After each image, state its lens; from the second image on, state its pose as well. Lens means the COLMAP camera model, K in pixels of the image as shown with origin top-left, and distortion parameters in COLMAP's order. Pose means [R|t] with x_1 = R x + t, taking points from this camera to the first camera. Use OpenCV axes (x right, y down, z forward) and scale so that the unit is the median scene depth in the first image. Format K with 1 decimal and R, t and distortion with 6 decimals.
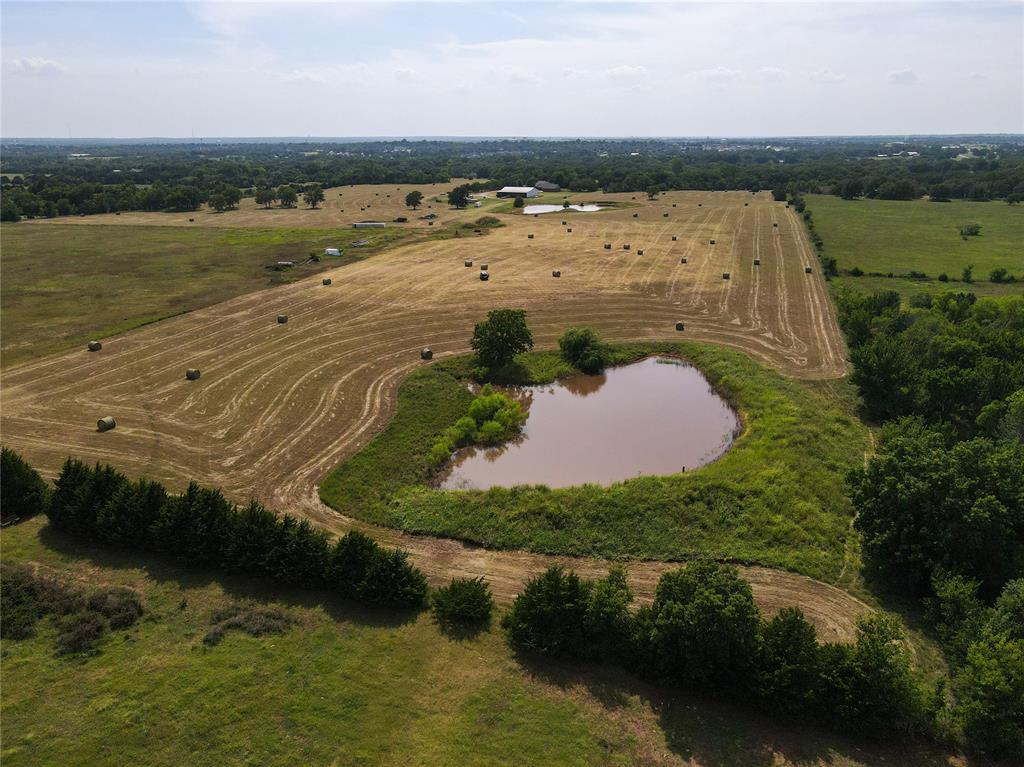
lens RADIAL K [[755.2, 0, 509.6], [0, 755.2, 383.4], [0, 0, 1]] dist [0.008322, 0.011290]
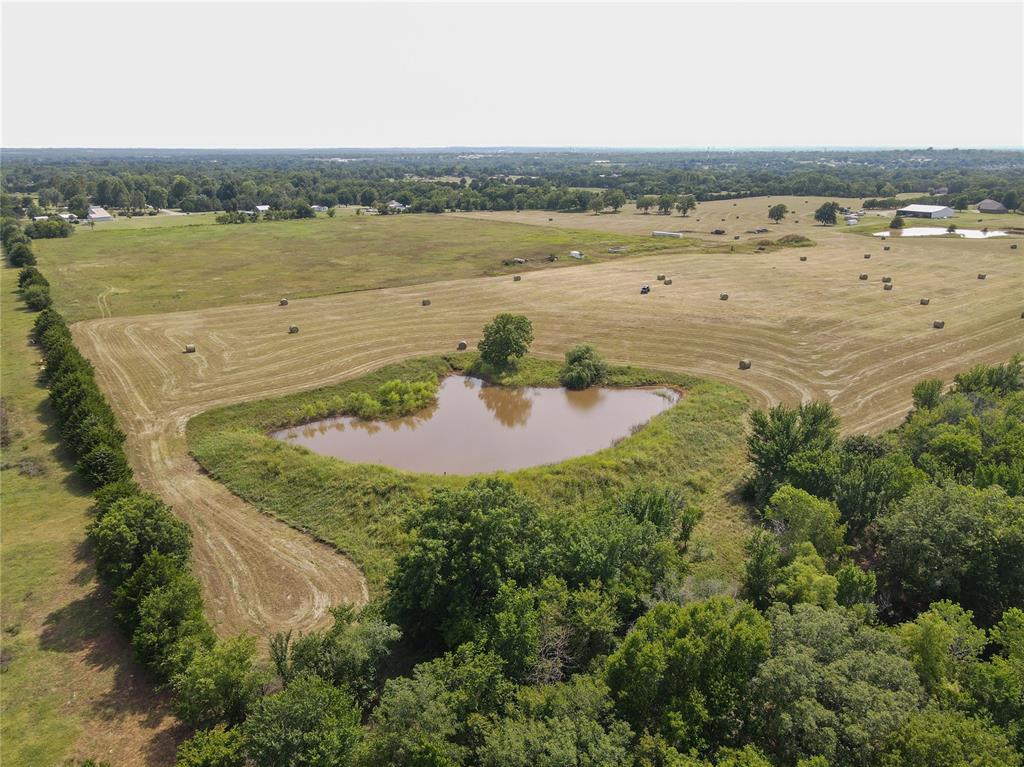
lens RADIAL K [[755.2, 0, 509.6], [0, 755.2, 383.4], [0, 0, 1]] dist [0.008322, 0.011290]
pose [[0.806800, 0.182488, -0.561936, 0.171749], [-0.188404, 0.980915, 0.048049, -0.015492], [0.559980, 0.067105, 0.825784, 0.041659]]
